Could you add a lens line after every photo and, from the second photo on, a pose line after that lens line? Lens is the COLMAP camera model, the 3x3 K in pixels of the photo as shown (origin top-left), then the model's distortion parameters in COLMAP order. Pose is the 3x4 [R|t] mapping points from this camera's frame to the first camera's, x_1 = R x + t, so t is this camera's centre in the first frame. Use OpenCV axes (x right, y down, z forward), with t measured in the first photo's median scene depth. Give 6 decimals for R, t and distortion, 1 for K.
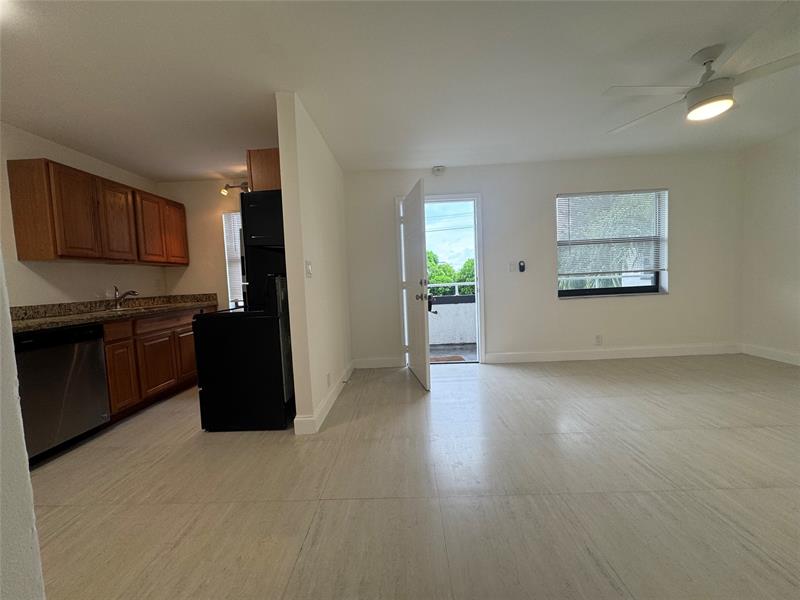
lens RADIAL K [[319.1, 0, 398.3], [0, 319.1, 299.2], [0, 0, 1]] dist [-0.002102, -0.000422]
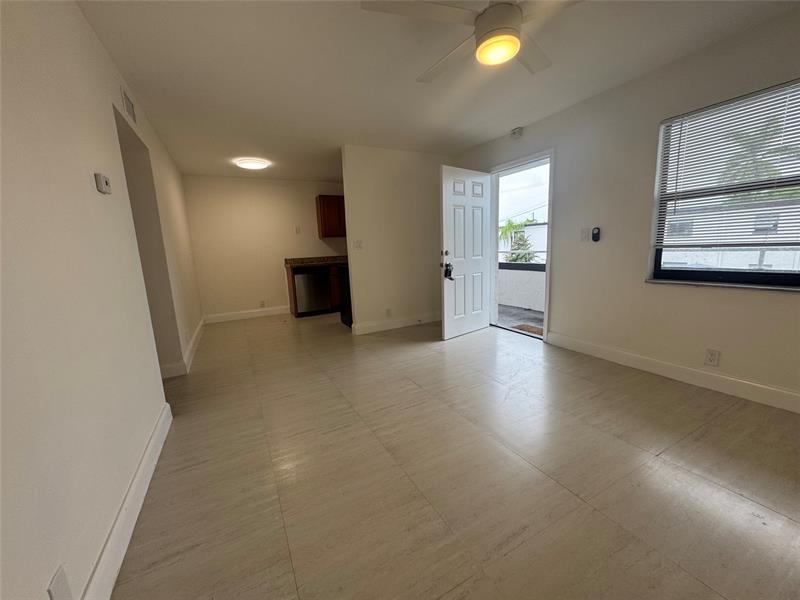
lens RADIAL K [[319.1, 0, 398.3], [0, 319.1, 299.2], [0, 0, 1]] dist [-0.002102, -0.000422]
pose [[0.488122, 0.166011, -0.856842, 1.082119], [-0.032412, 0.984514, 0.172283, -0.084403], [0.872173, -0.056323, 0.485944, 0.253025]]
